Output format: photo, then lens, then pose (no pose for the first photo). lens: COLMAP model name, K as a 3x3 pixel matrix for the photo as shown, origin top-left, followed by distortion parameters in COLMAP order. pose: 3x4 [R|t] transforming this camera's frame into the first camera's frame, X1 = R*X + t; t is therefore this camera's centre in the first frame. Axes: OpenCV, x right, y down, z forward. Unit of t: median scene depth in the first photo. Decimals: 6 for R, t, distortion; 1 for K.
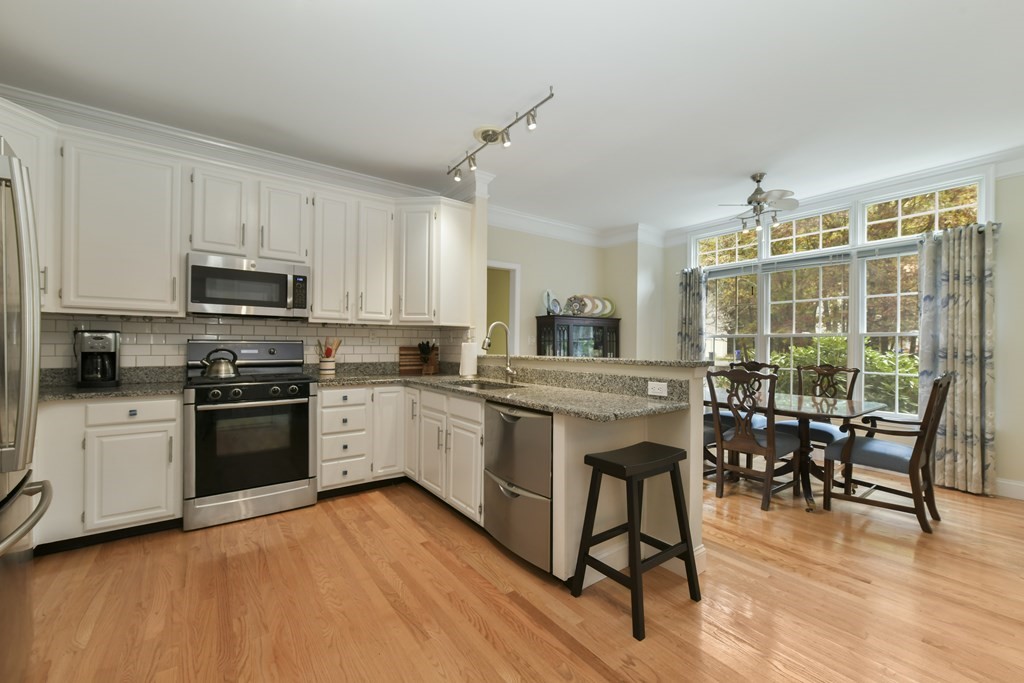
lens RADIAL K [[408.1, 0, 519.5], [0, 408.1, 349.2], [0, 0, 1]] dist [-0.003267, 0.000847]
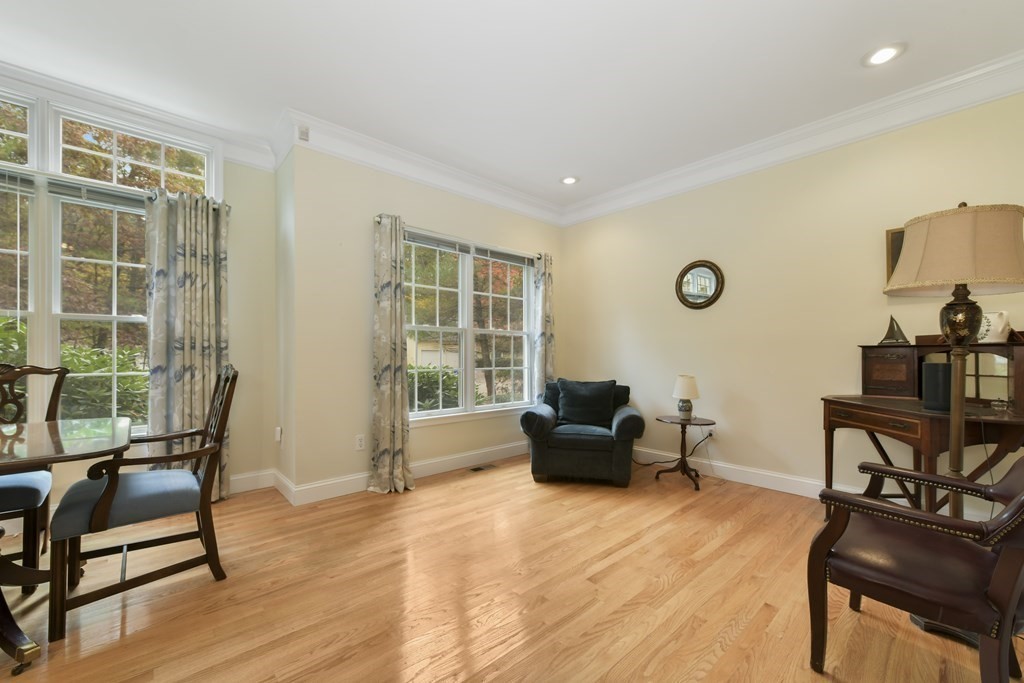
lens RADIAL K [[408.1, 0, 519.4], [0, 408.1, 352.1], [0, 0, 1]] dist [-0.003267, 0.000847]
pose [[-0.094884, -0.003298, 0.995483, 0.170154], [0.008968, 0.999951, 0.004168, 0.030124], [-0.995448, 0.009323, -0.094849, 0.415214]]
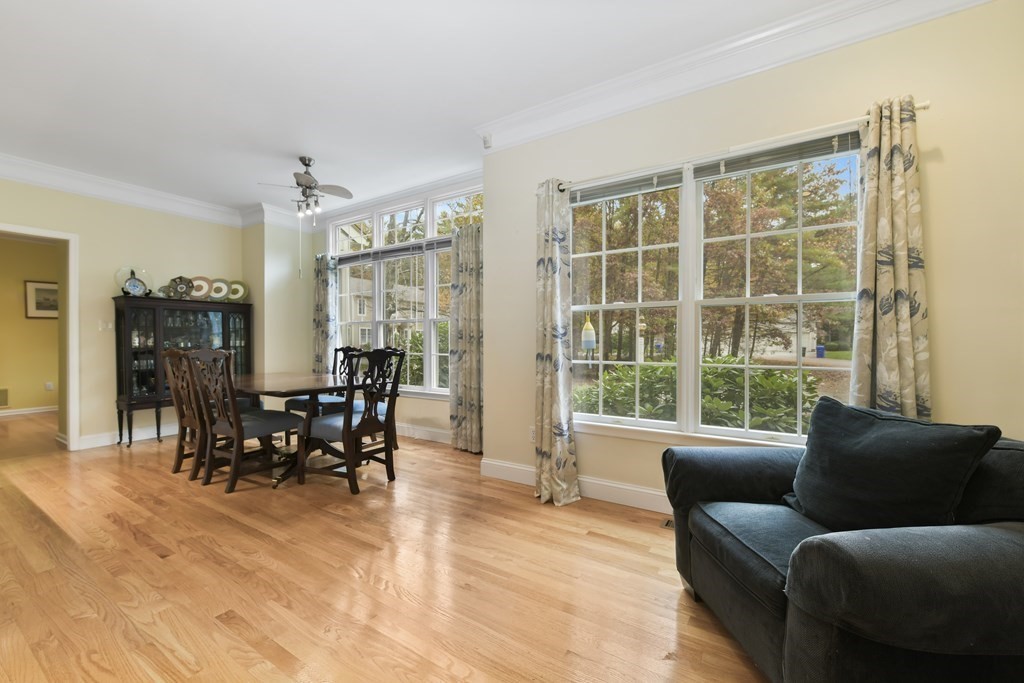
lens RADIAL K [[408.1, 0, 520.4], [0, 408.1, 345.1], [0, 0, 1]] dist [-0.003267, 0.000847]
pose [[0.933013, -0.010149, 0.359699, 0.811250], [0.011418, 0.999934, -0.001403, 0.044961], [-0.359661, 0.005416, 0.933067, -0.143984]]
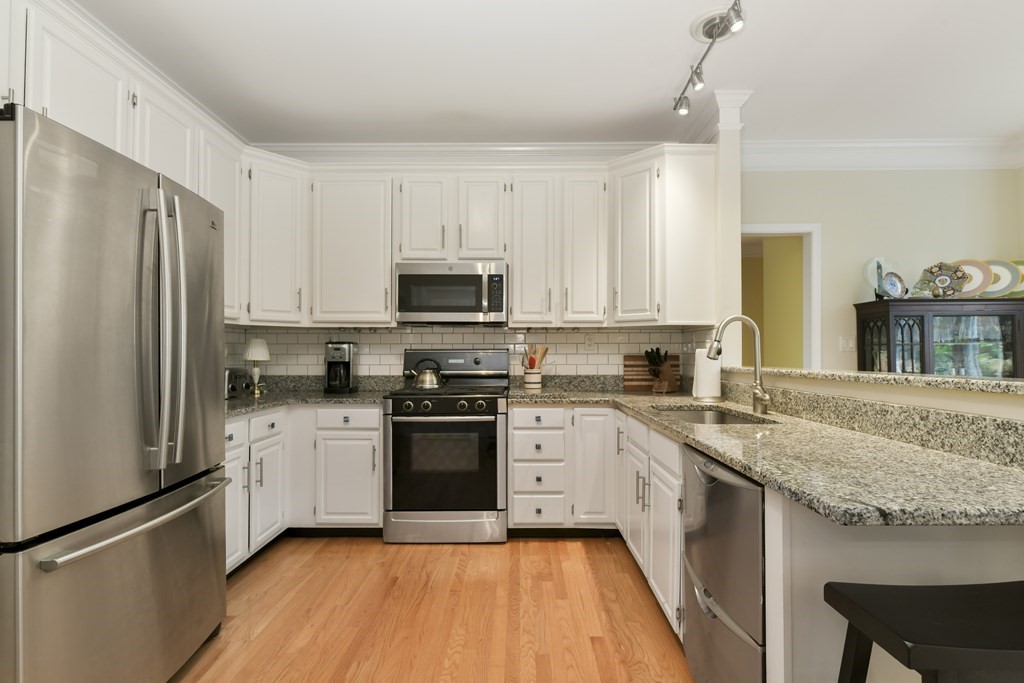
lens RADIAL K [[491.4, 0, 516.4], [0, 491.4, 349.6], [0, 0, 1]] dist [-0.003417, -0.001483]
pose [[0.795669, -0.011444, -0.605624, 0.126154], [0.000929, 0.999843, -0.017674, -0.001069], [0.605731, 0.013500, 0.795555, 0.183440]]
